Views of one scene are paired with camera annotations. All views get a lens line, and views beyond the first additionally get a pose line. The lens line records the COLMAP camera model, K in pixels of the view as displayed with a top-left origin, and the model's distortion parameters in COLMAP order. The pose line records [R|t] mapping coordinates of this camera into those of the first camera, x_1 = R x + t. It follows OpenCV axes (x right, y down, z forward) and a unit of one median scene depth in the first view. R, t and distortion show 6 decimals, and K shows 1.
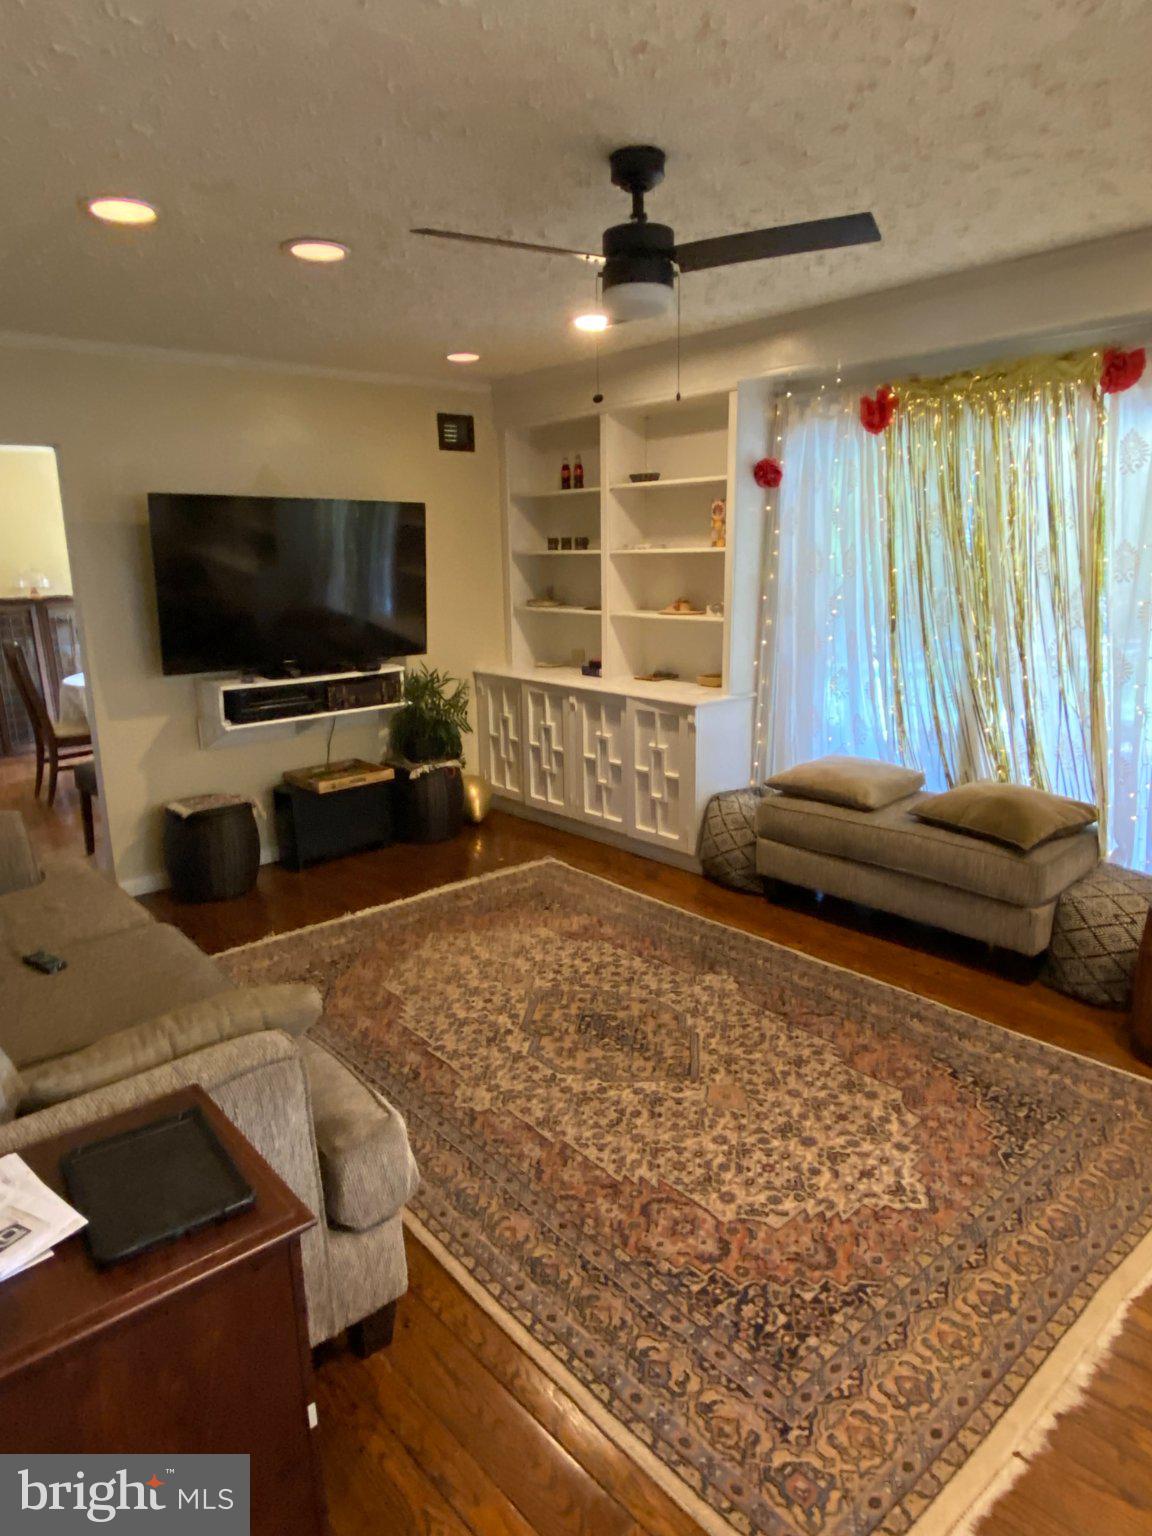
lens RADIAL K [[949.6, 0, 572.8], [0, 949.6, 765.8], [0, 0, 1]] dist [0.022088, -0.029468]
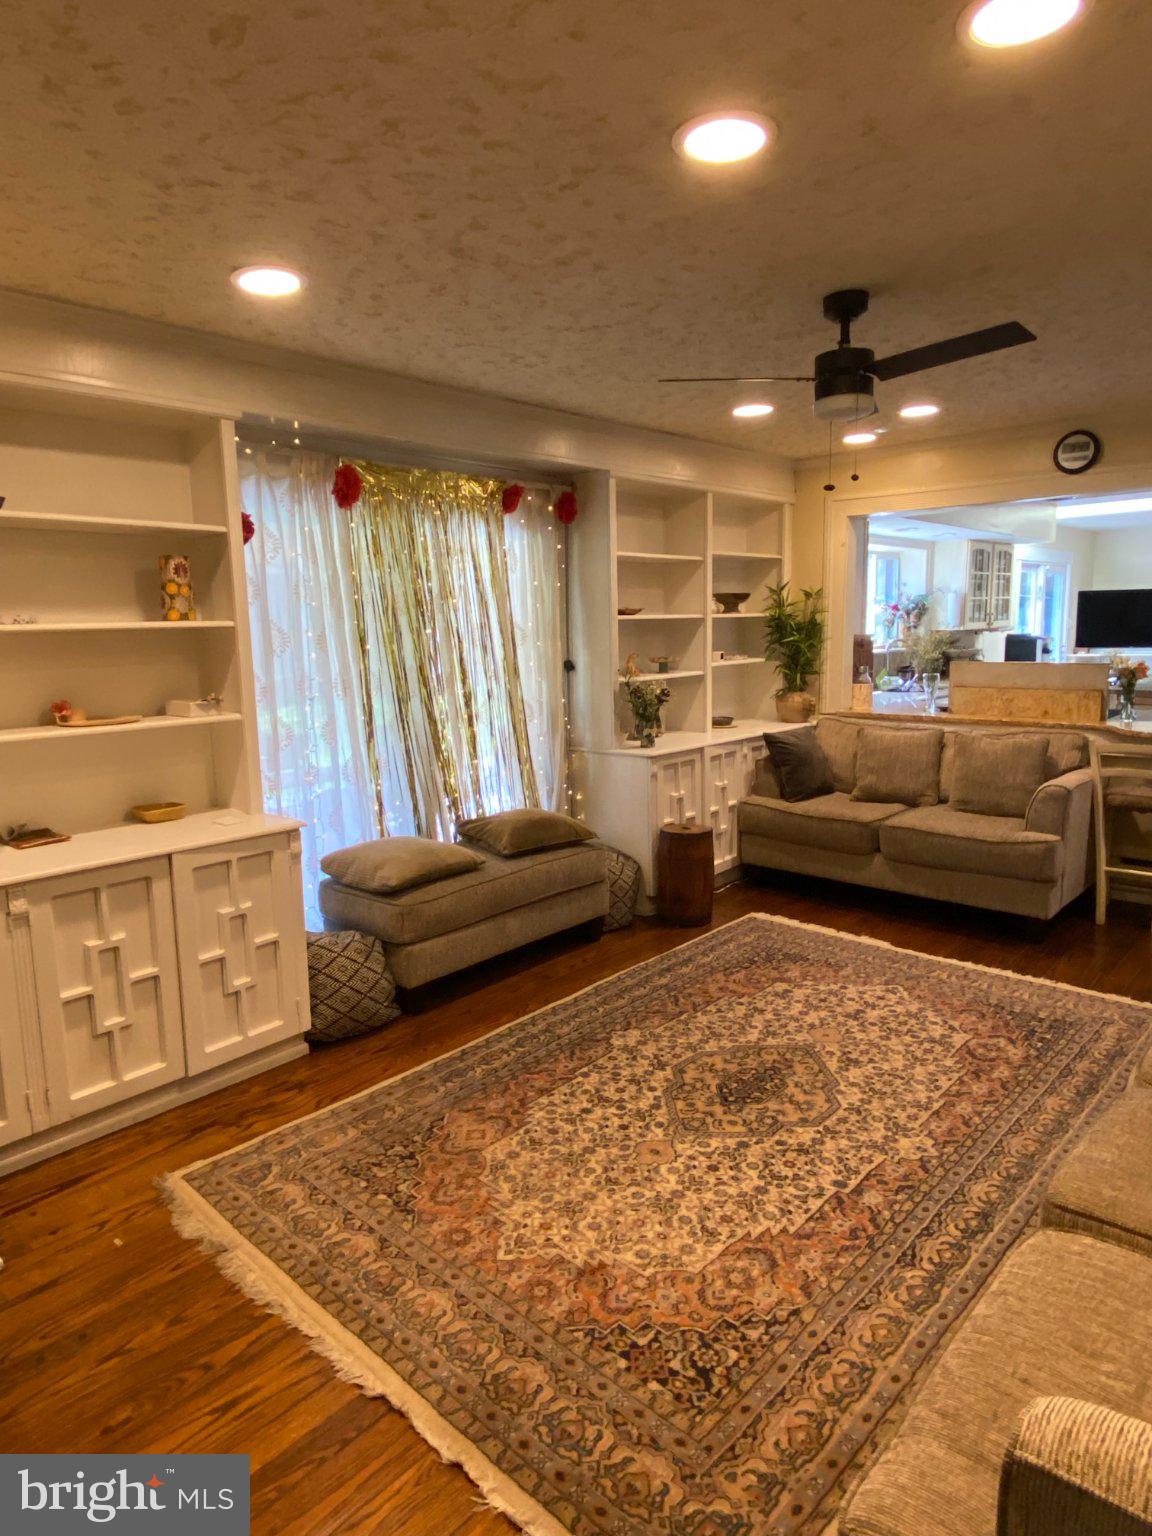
lens RADIAL K [[949.6, 0, 565.0], [0, 949.6, 767.8], [0, 0, 1]] dist [0.022088, -0.029468]
pose [[-0.116758, -0.131809, 0.984375, -0.825095], [0.250640, 0.955162, 0.157626, -0.229728], [-0.961014, 0.265128, -0.078487, 1.110829]]
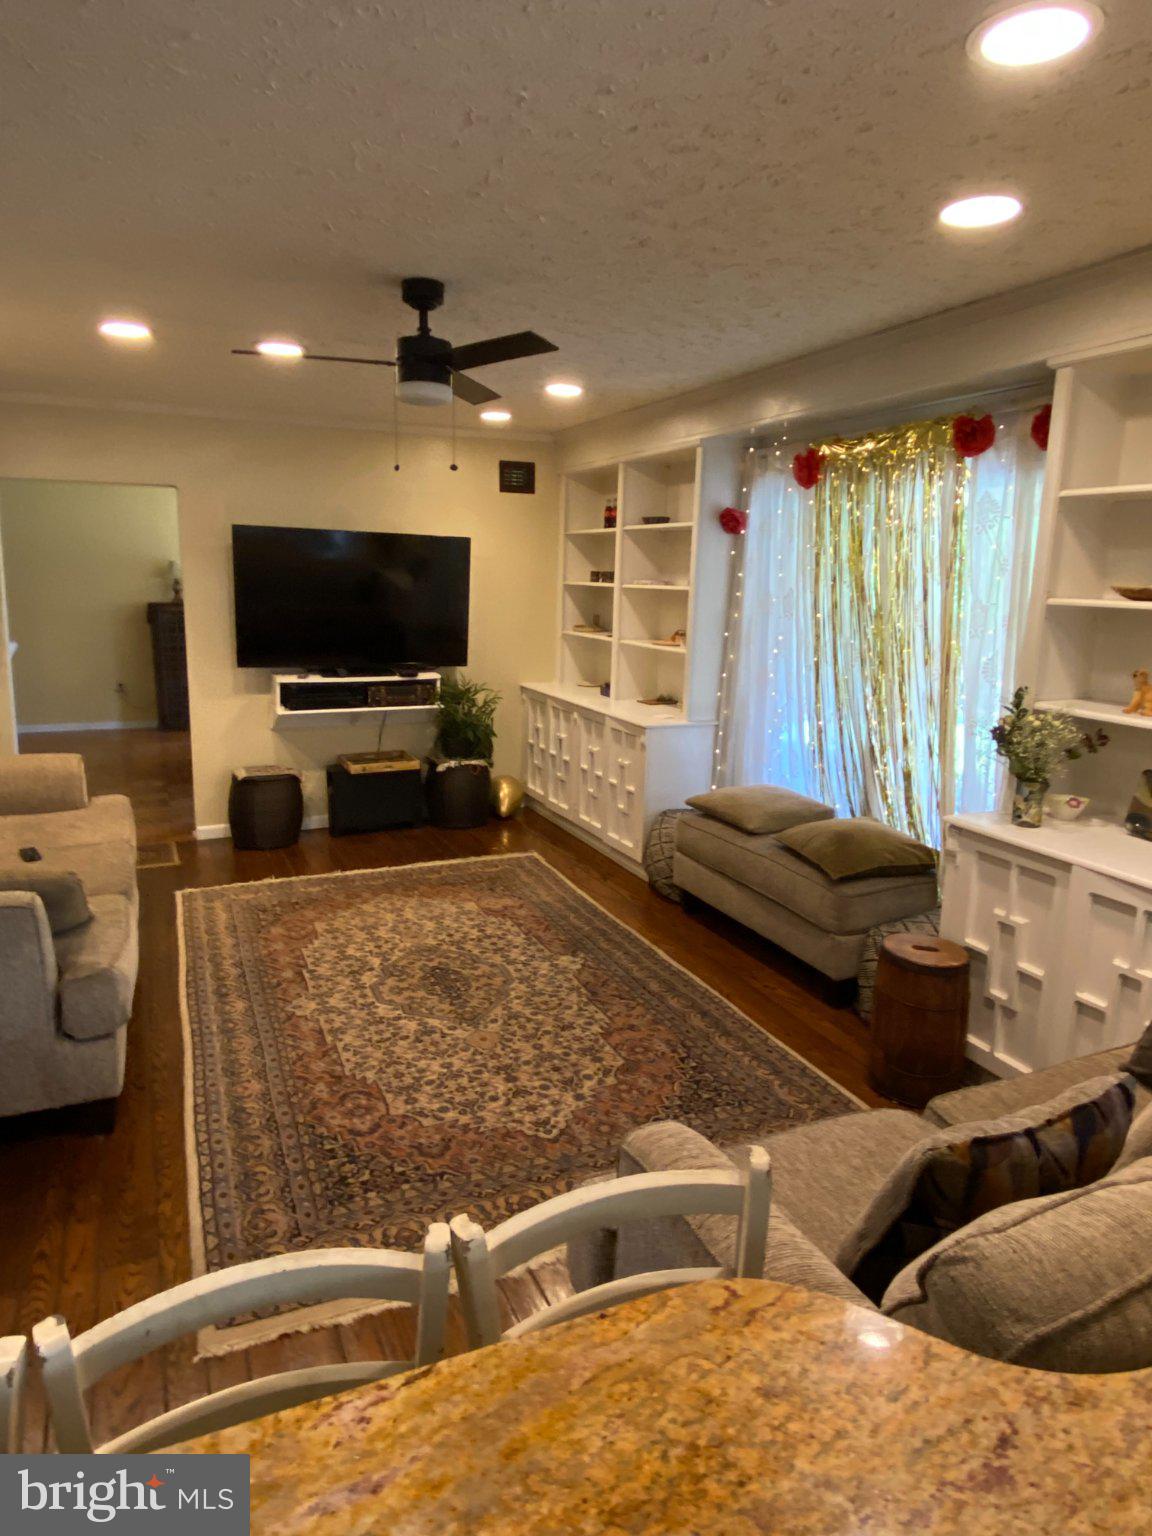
lens RADIAL K [[949.6, 0, 574.1], [0, 949.6, 767.2], [0, 0, 1]] dist [0.022088, -0.029468]
pose [[0.956069, 0.098307, -0.276165, 0.472993], [-0.105135, 0.994408, -0.009990, 0.004275], [0.273639, 0.038586, 0.961058, -0.114739]]
